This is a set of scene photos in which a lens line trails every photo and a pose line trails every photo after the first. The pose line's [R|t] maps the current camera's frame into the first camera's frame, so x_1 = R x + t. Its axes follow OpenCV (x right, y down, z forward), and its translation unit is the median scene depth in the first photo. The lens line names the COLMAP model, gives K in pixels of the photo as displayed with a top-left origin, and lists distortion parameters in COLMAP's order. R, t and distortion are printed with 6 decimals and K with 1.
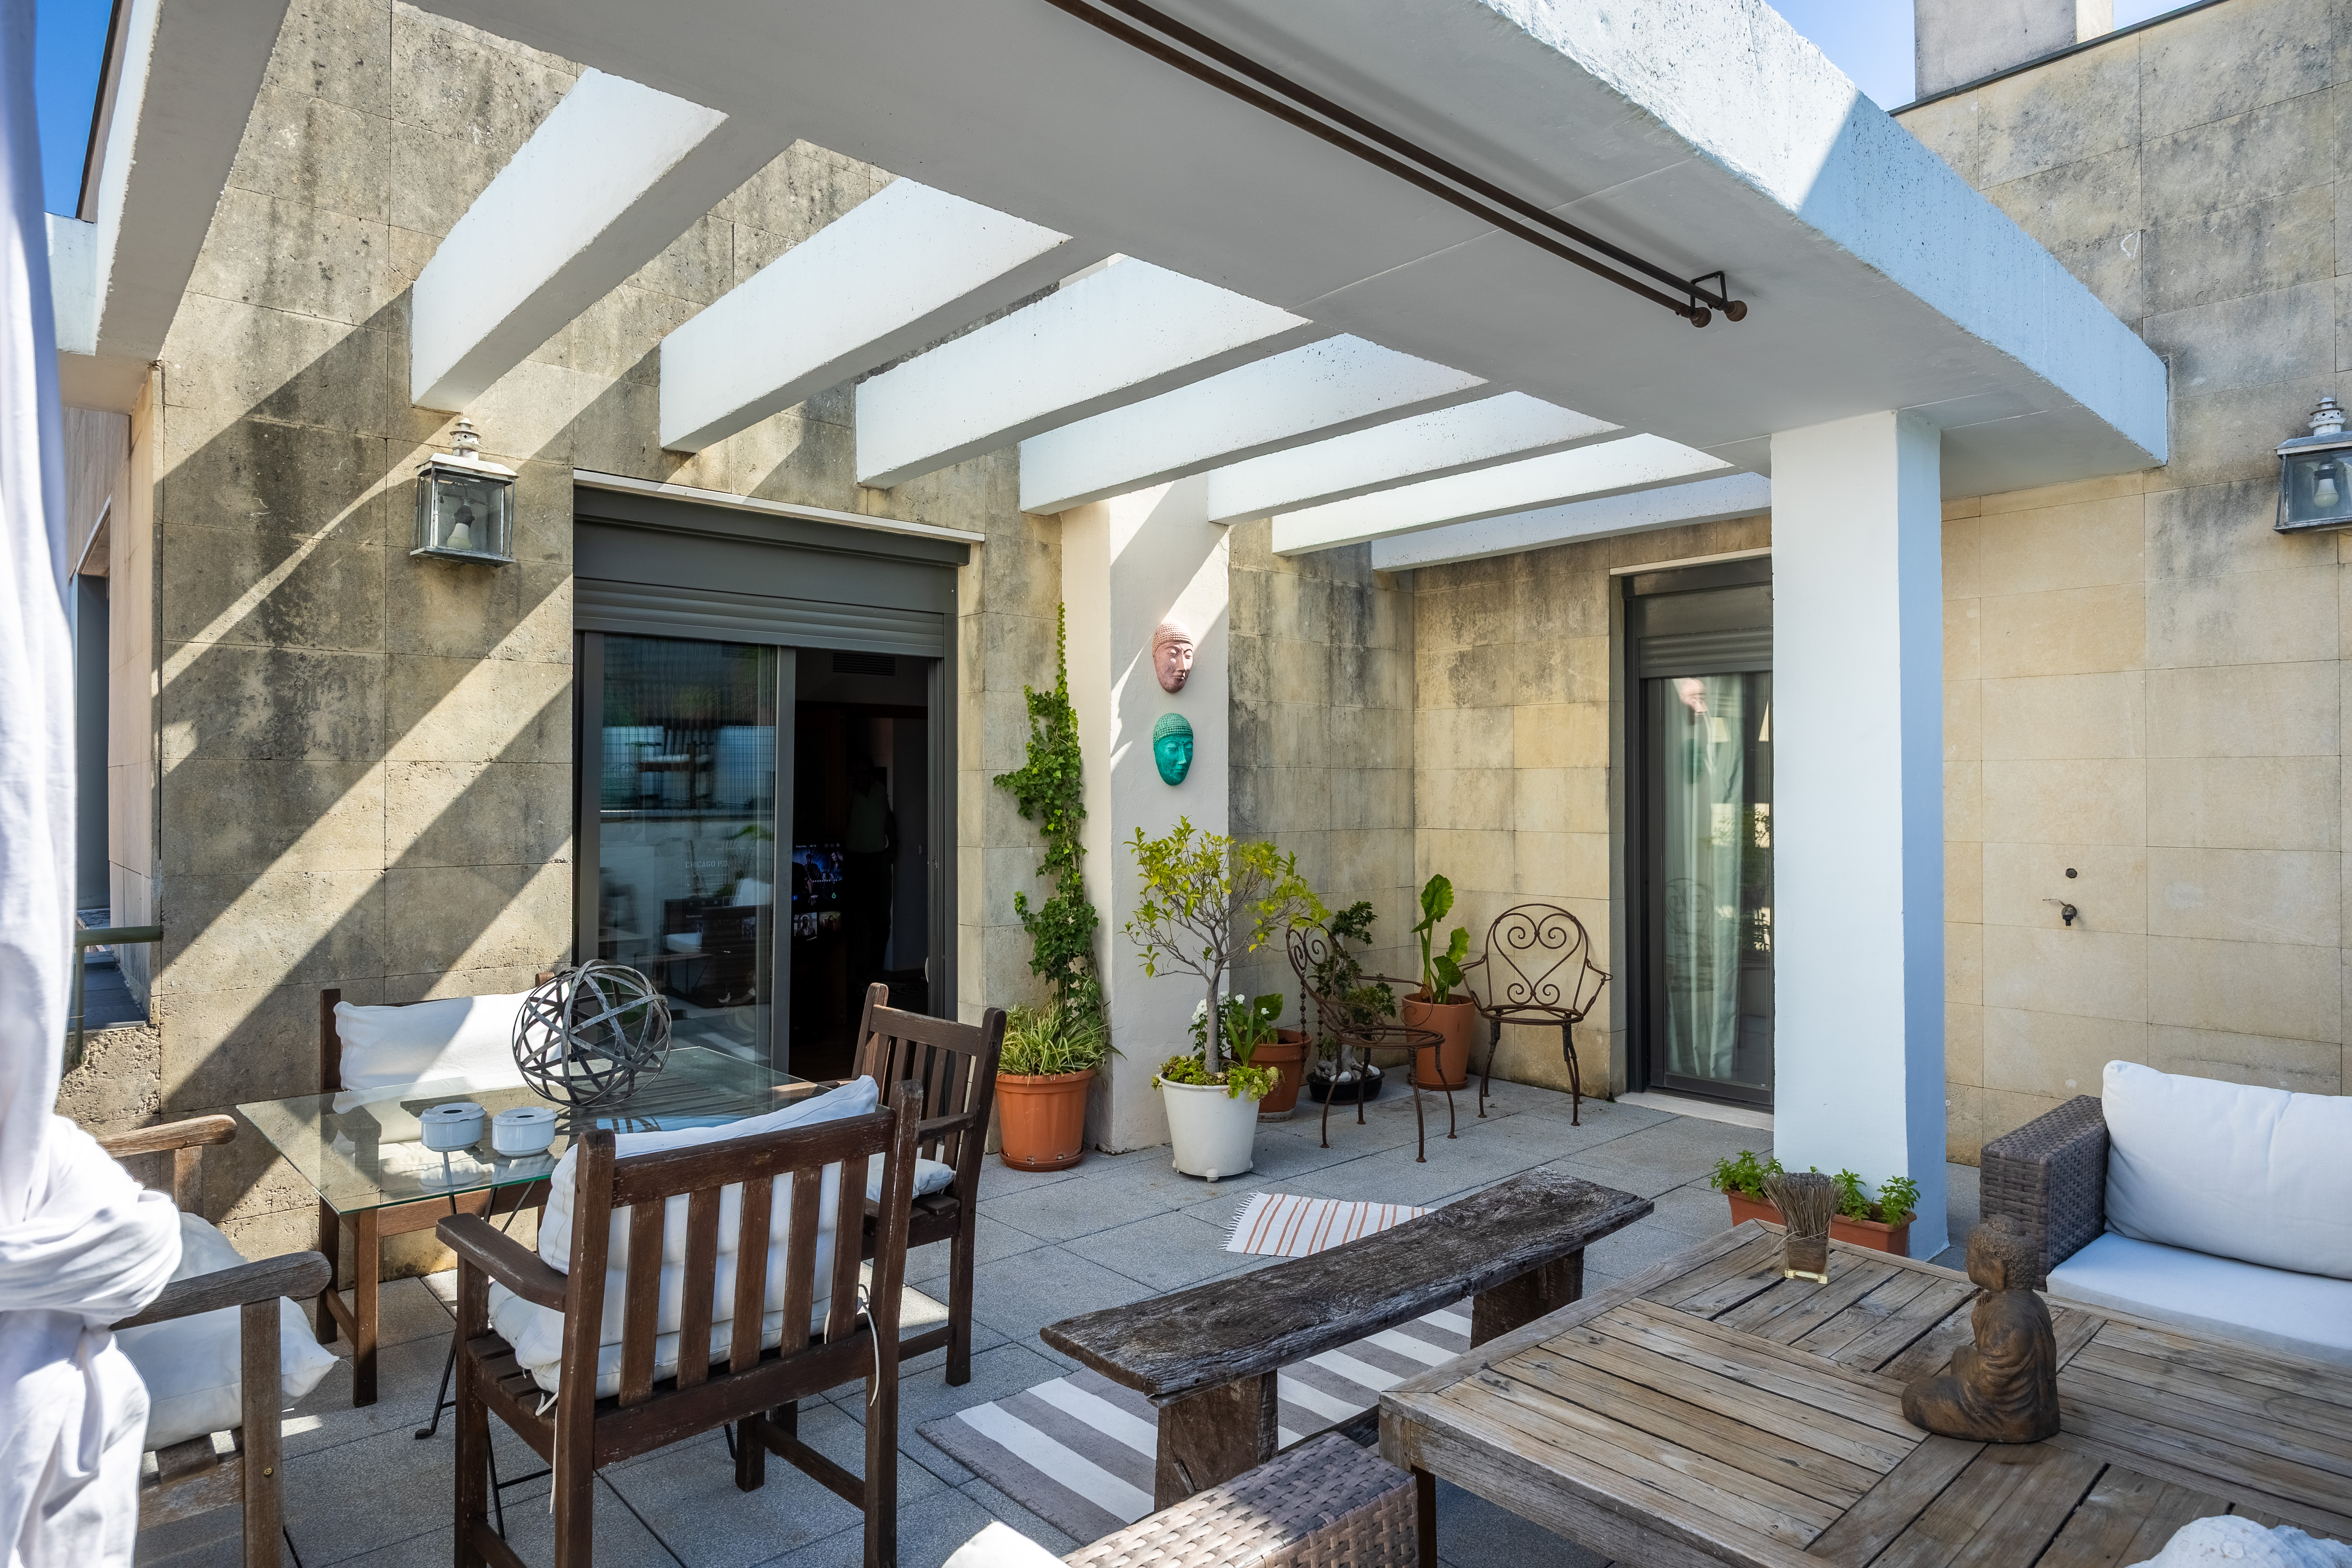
lens RADIAL K [[1325.2, 0, 1173.7], [0, 1325.2, 779.5], [0, 0, 1]] dist [-0.019201, 0.000446]
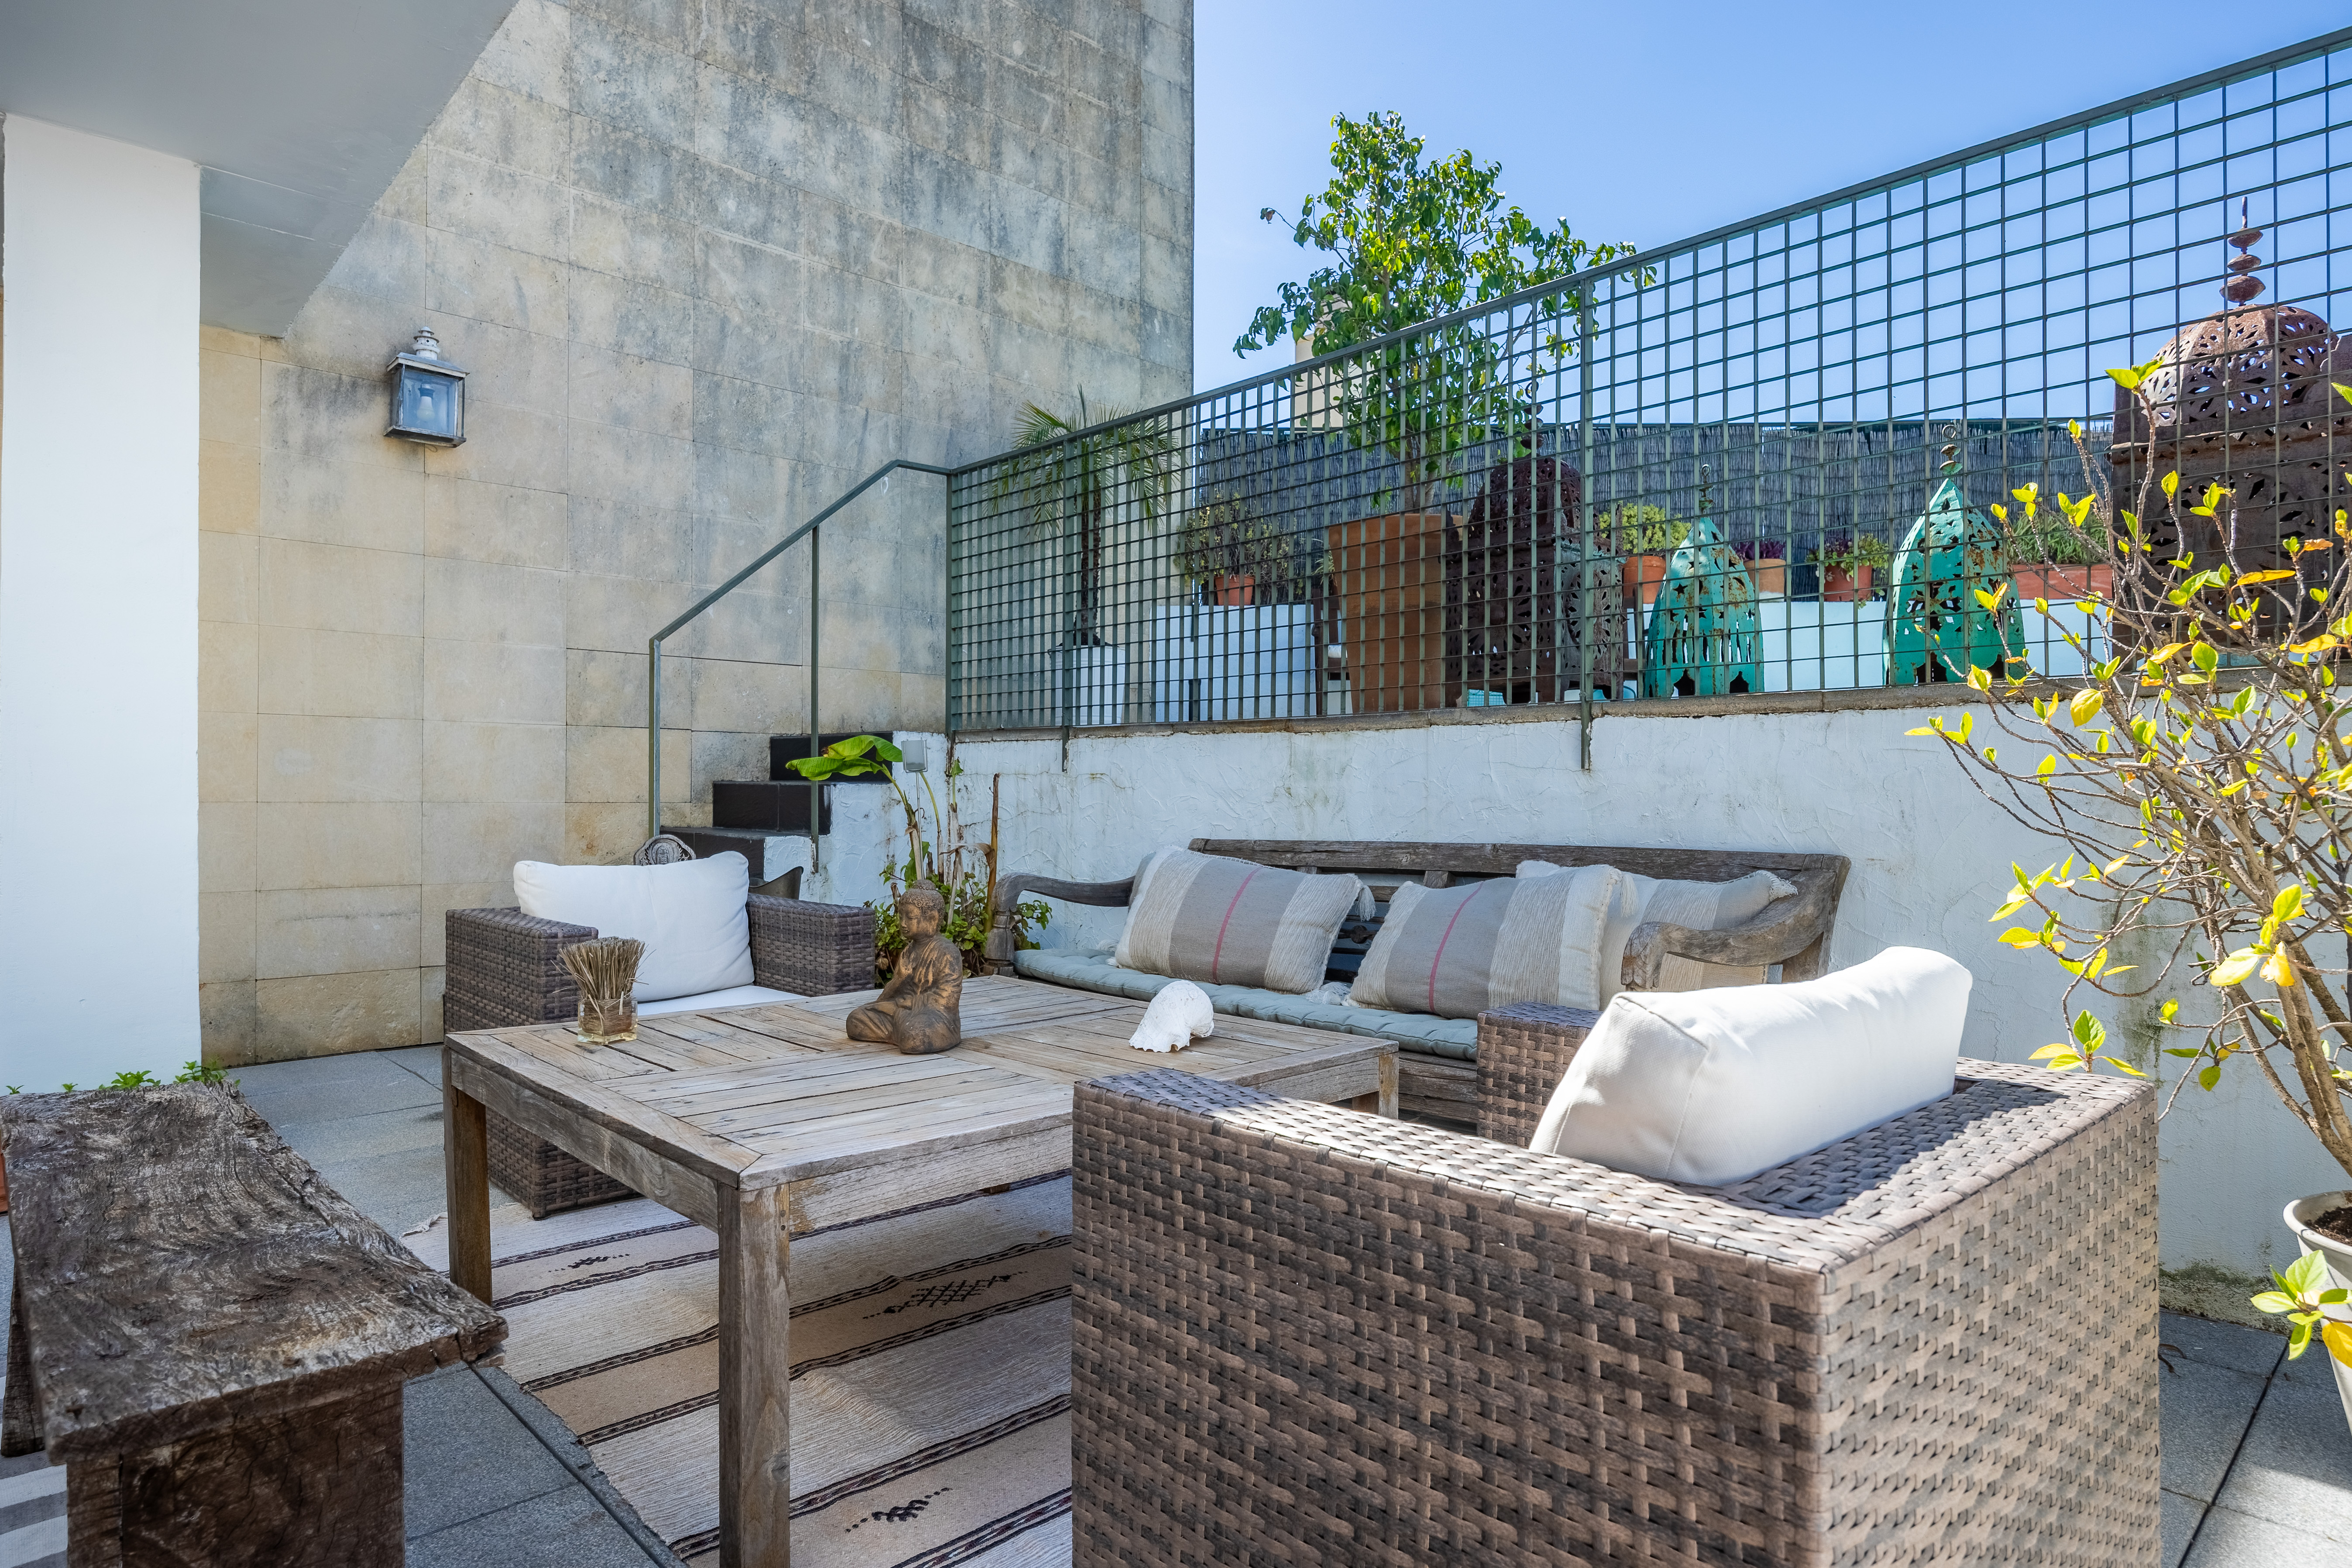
lens RADIAL K [[1325.2, 0, 1173.8], [0, 1325.2, 786.1], [0, 0, 1]] dist [-0.019201, 0.000446]
pose [[-0.018738, 0.002007, 0.999822, -0.276835], [-0.015215, 0.999882, -0.002293, 0.101075], [-0.999709, -0.015255, -0.018705, 0.332118]]
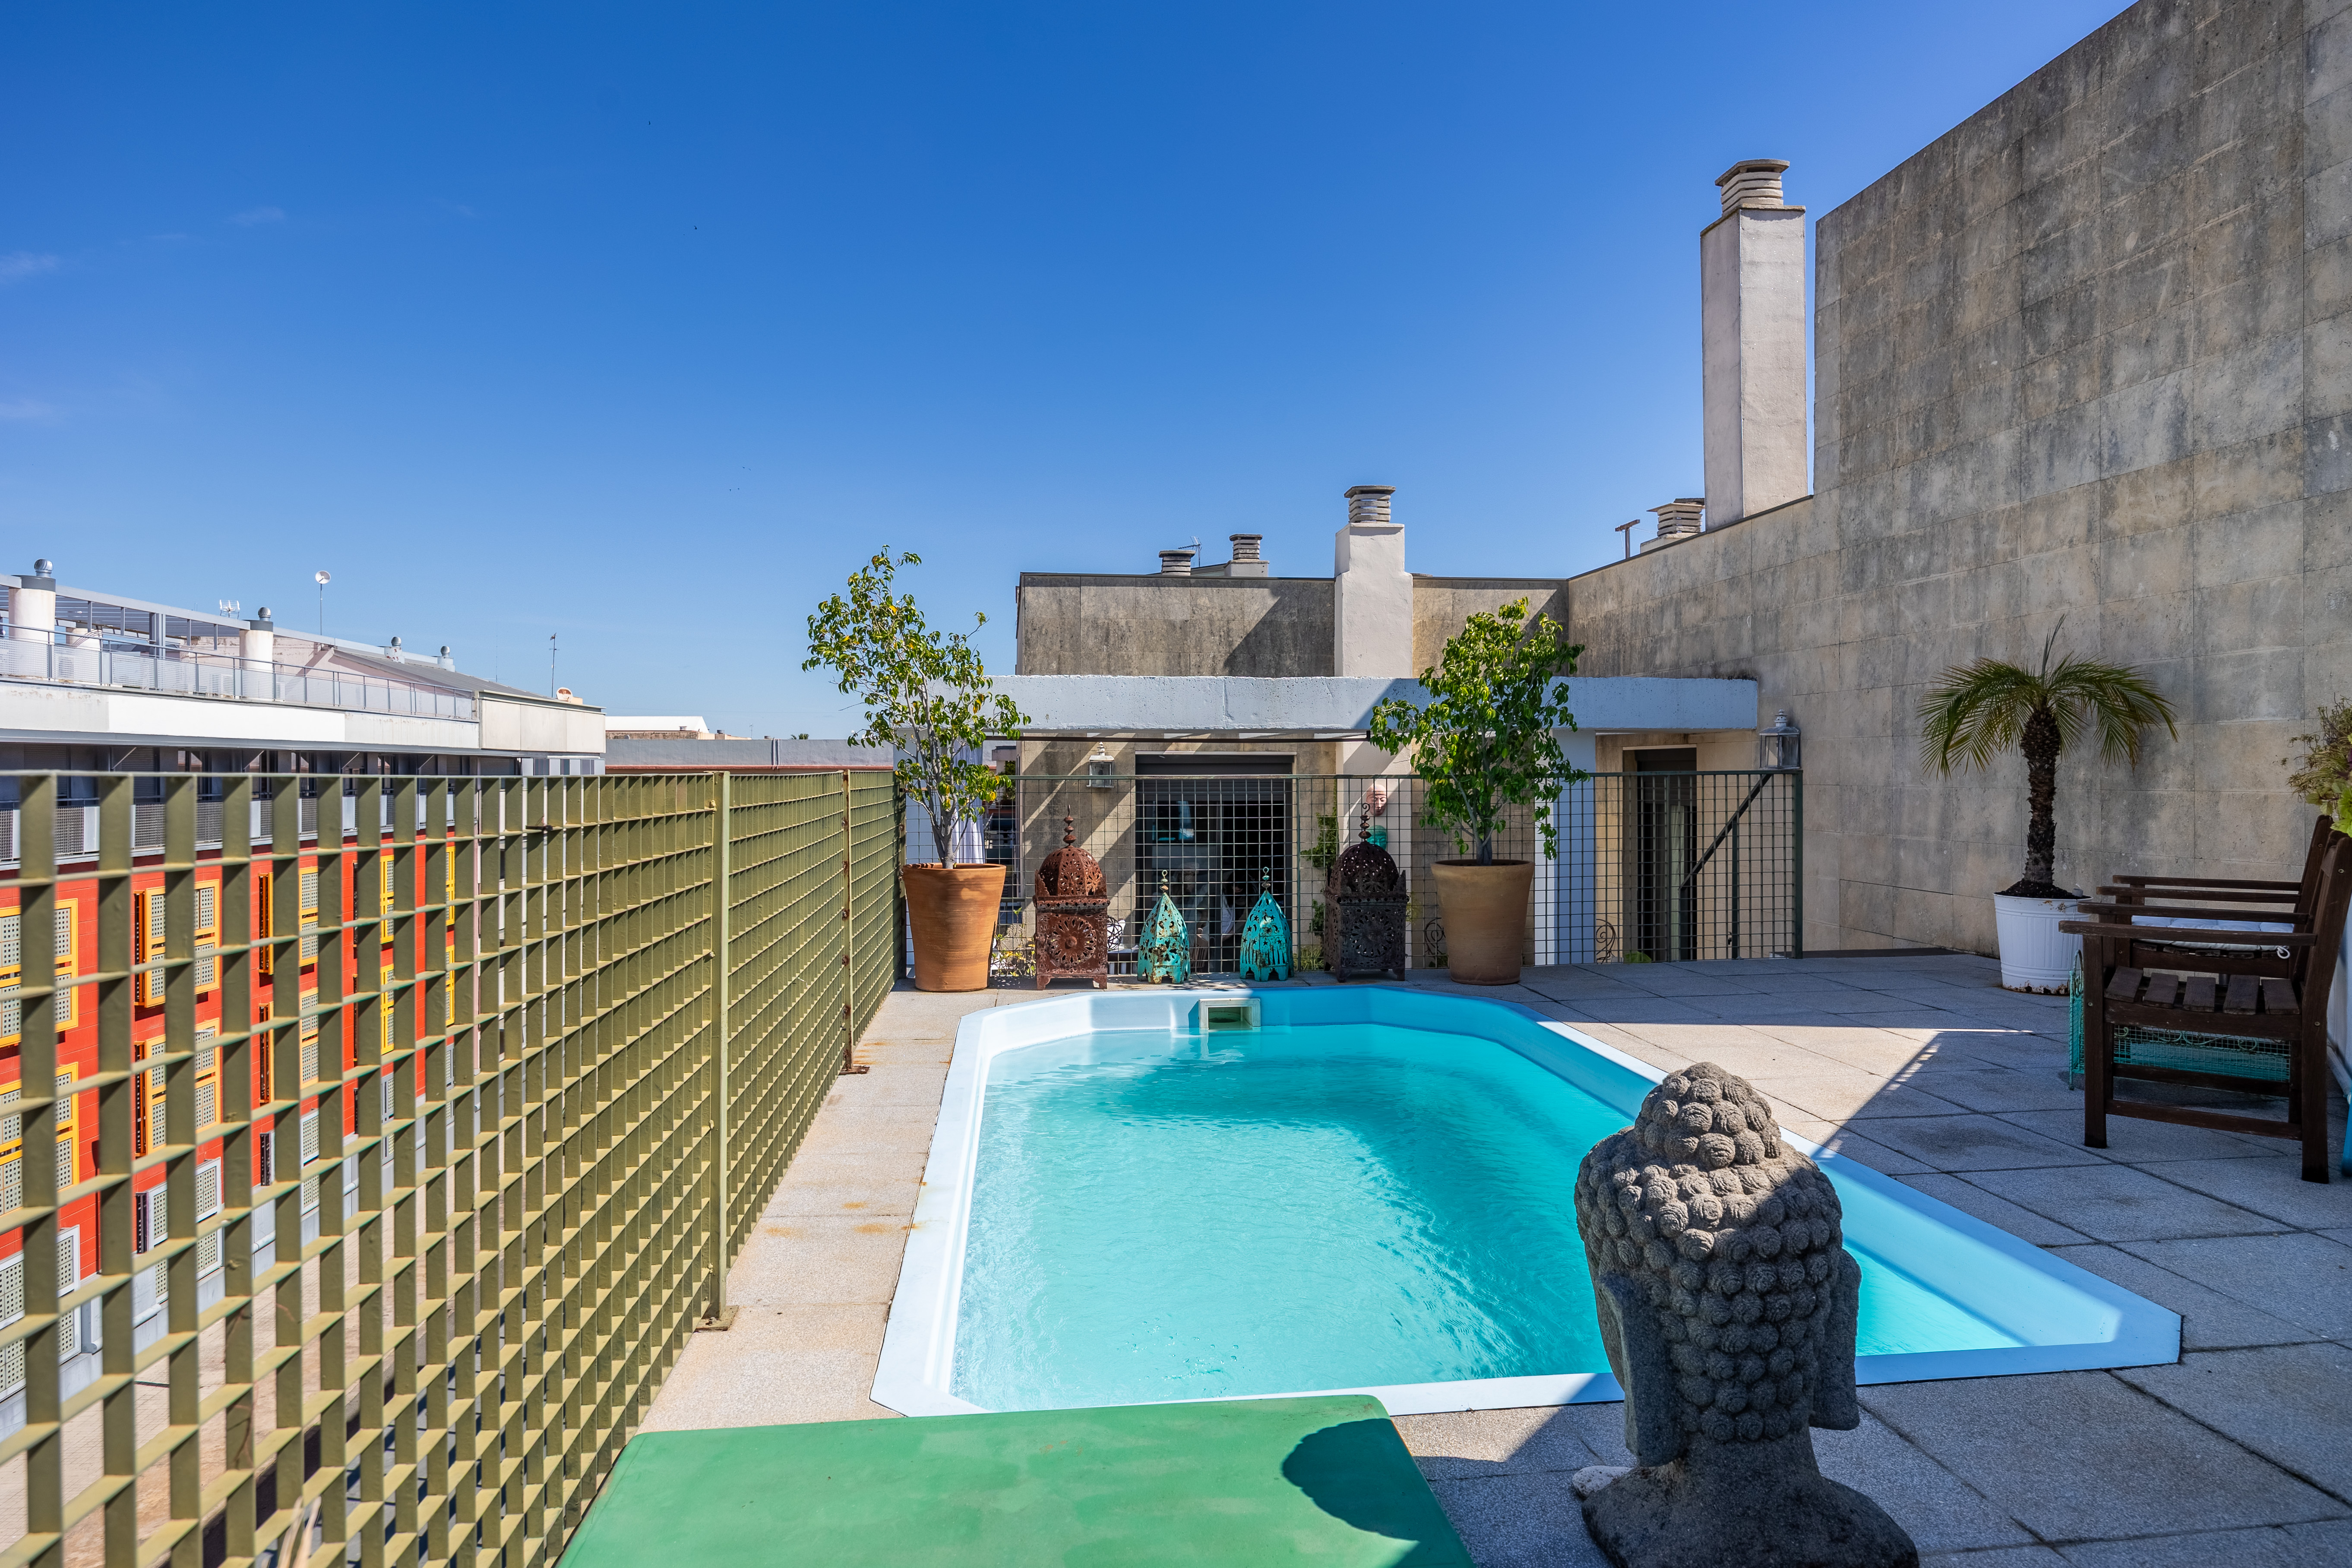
lens RADIAL K [[1325.2, 0, 1174.8], [0, 1325.2, 777.5], [0, 0, 1]] dist [-0.019201, 0.000446]
pose [[0.815670, 0.006664, -0.578479, 1.289666], [0.002784, 0.999877, 0.015444, -0.208938], [0.578511, -0.014207, 0.815551, -1.335975]]
